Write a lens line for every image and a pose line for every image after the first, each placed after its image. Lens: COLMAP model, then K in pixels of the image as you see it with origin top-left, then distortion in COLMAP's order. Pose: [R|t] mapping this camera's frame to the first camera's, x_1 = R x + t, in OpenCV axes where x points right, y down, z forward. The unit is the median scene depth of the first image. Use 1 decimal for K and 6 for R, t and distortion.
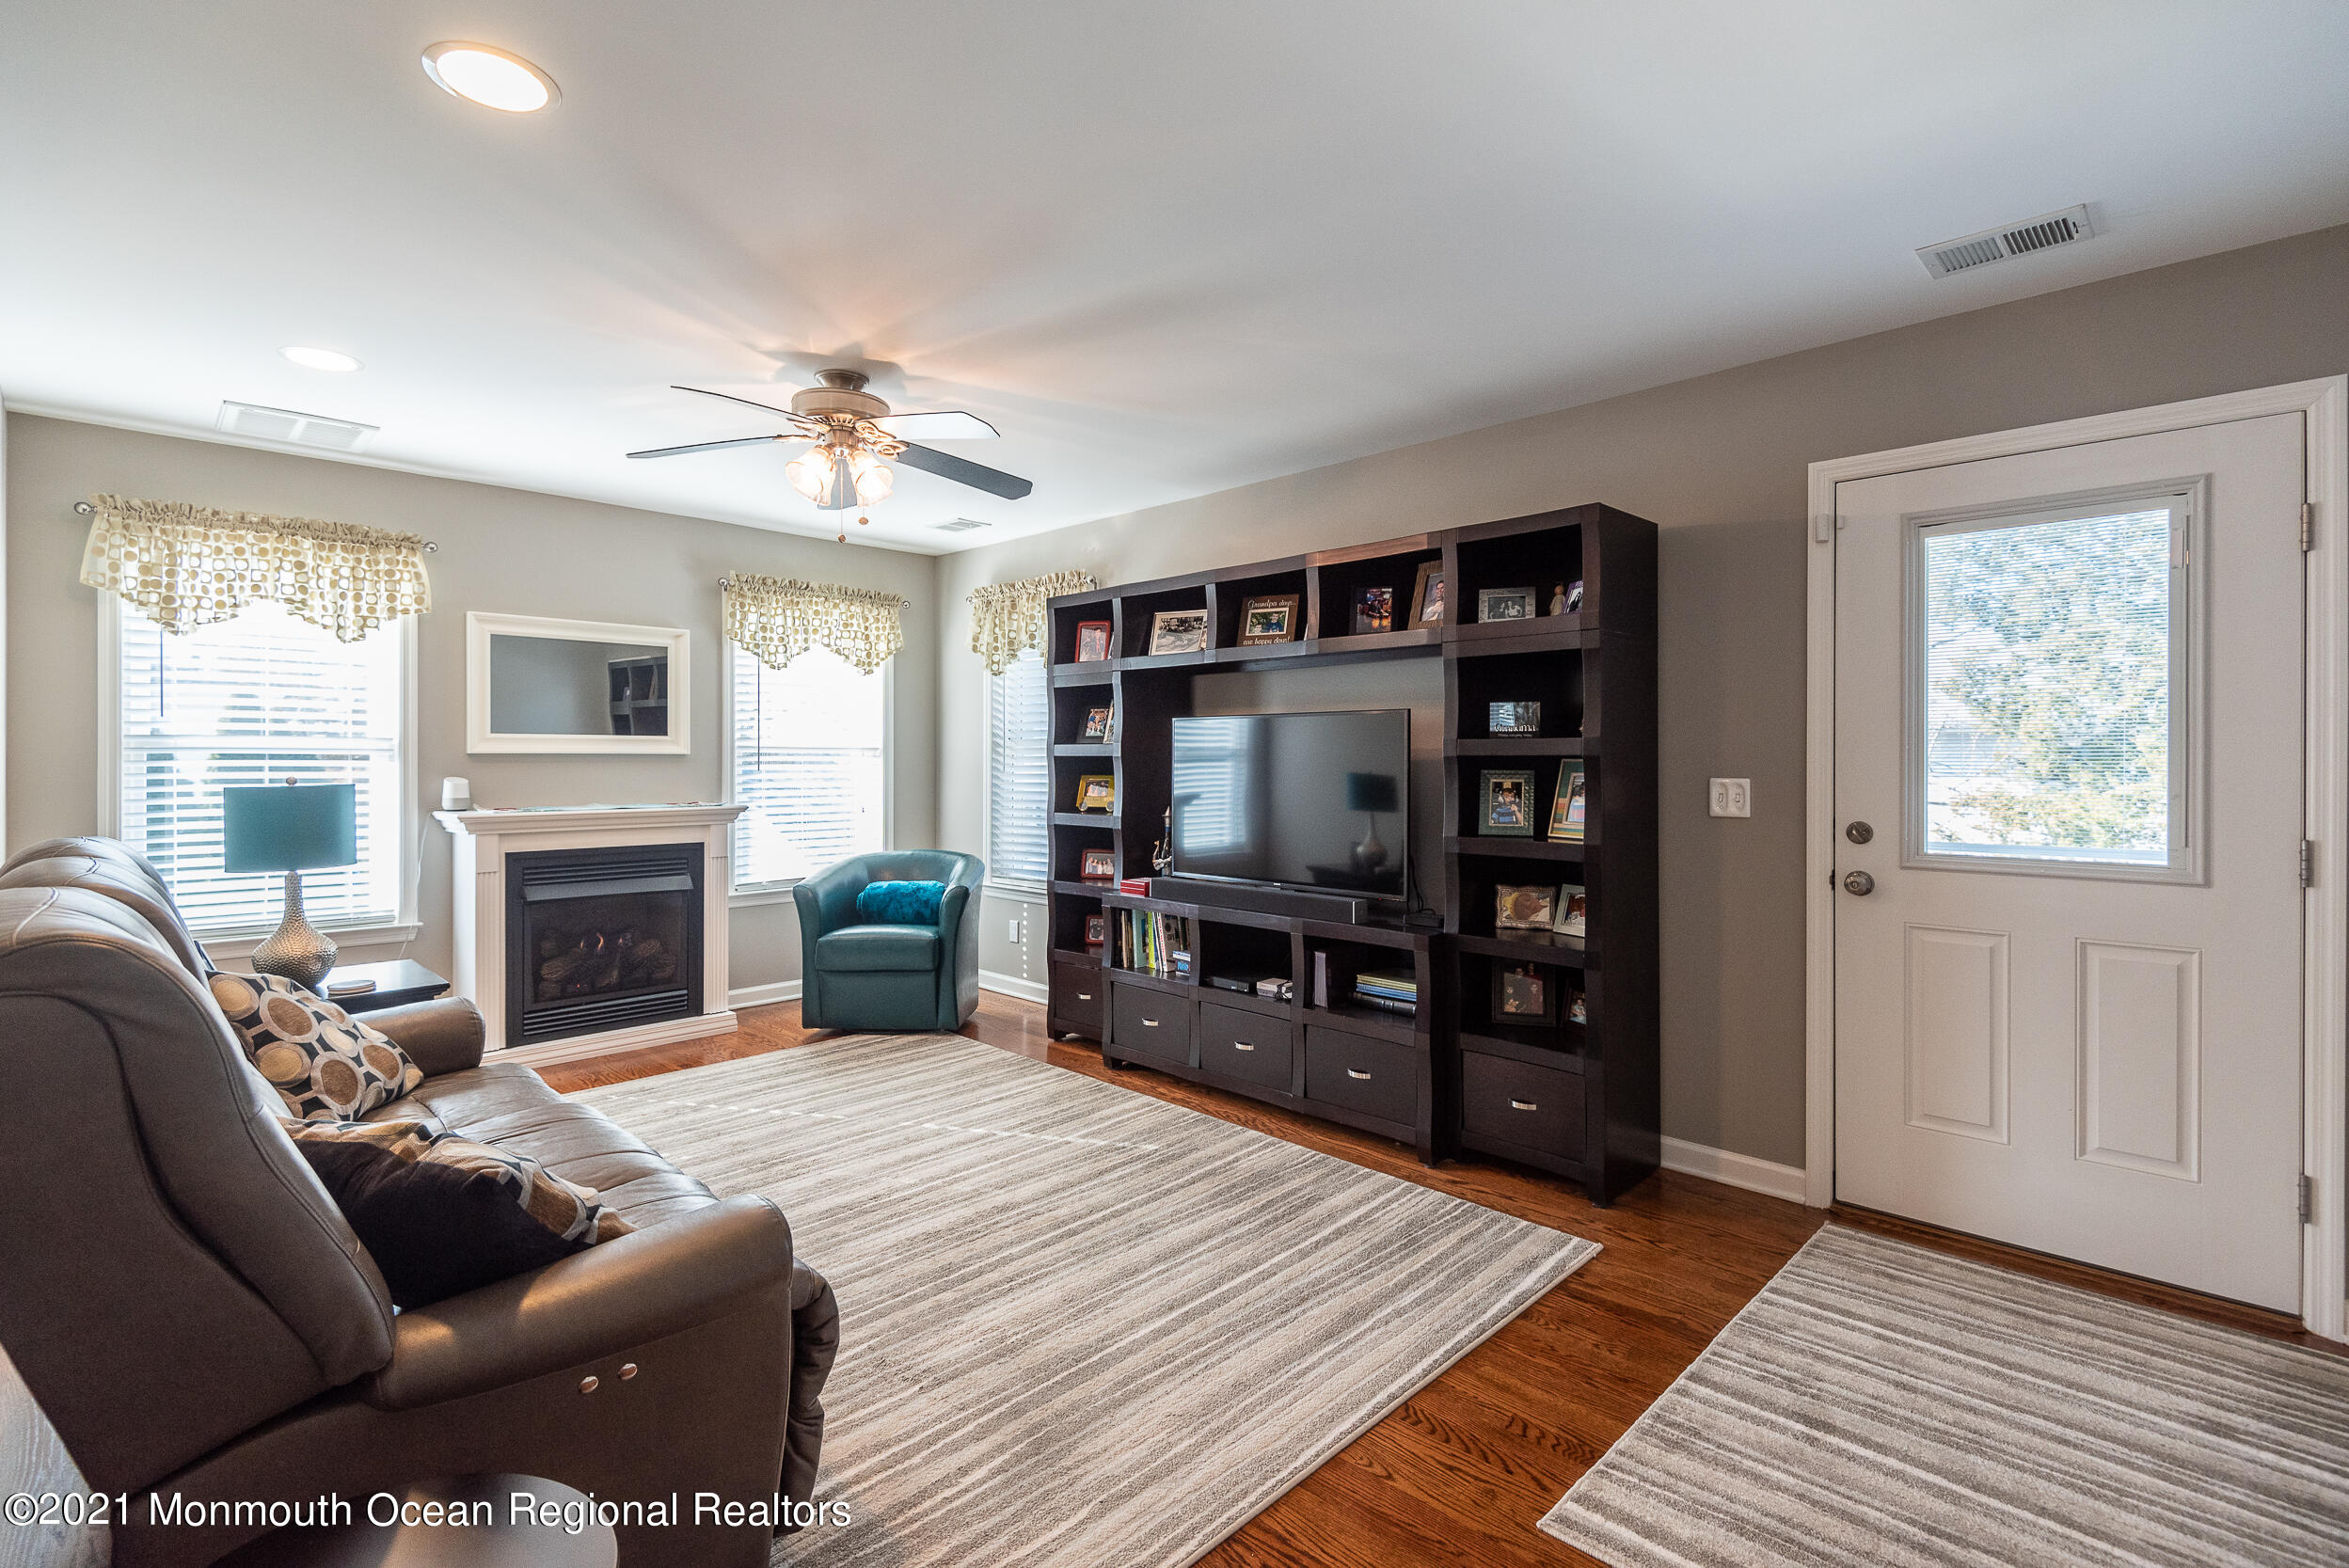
lens RADIAL K [[1071.9, 0, 1182.3], [0, 1071.9, 760.8], [0, 0, 1]] dist [0.026366, -0.019480]
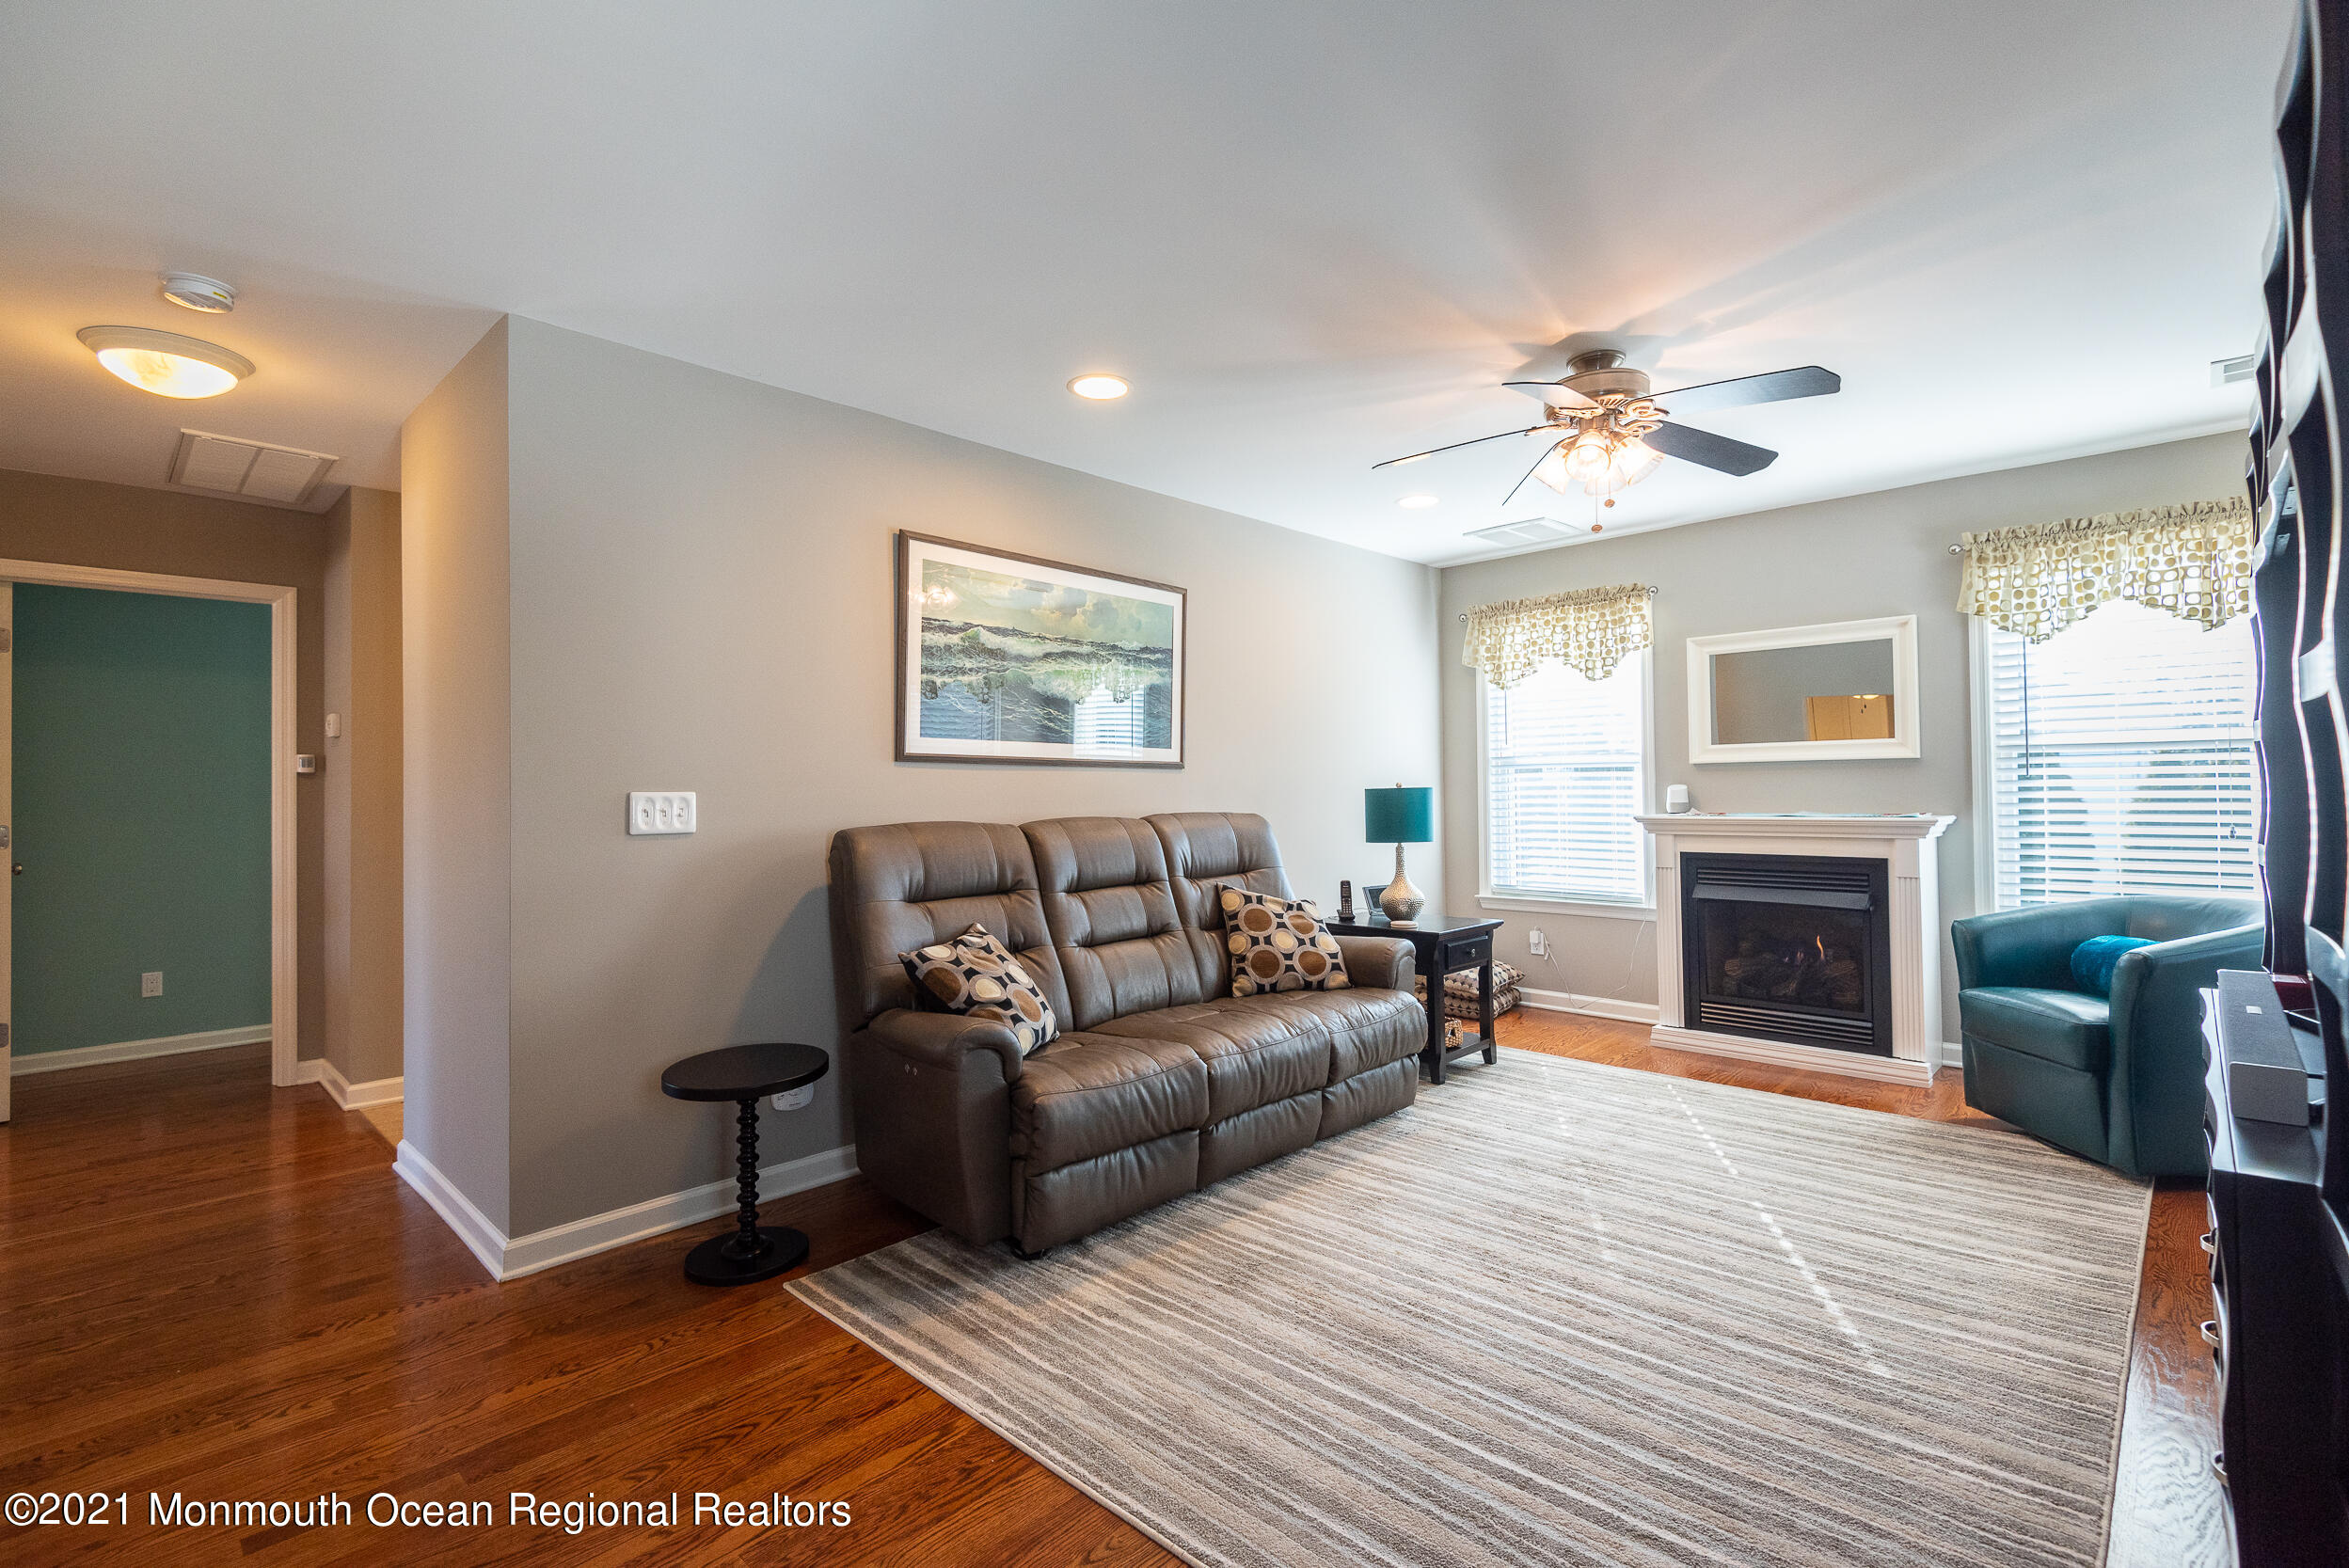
lens RADIAL K [[1071.9, 0, 1182.3], [0, 1071.9, 760.8], [0, 0, 1]] dist [0.026366, -0.019480]
pose [[0.000231, -0.029125, -0.999576, 0.520590], [0.011905, 0.999505, -0.029120, 0.018756], [0.999929, -0.011893, 0.000577, 0.519531]]
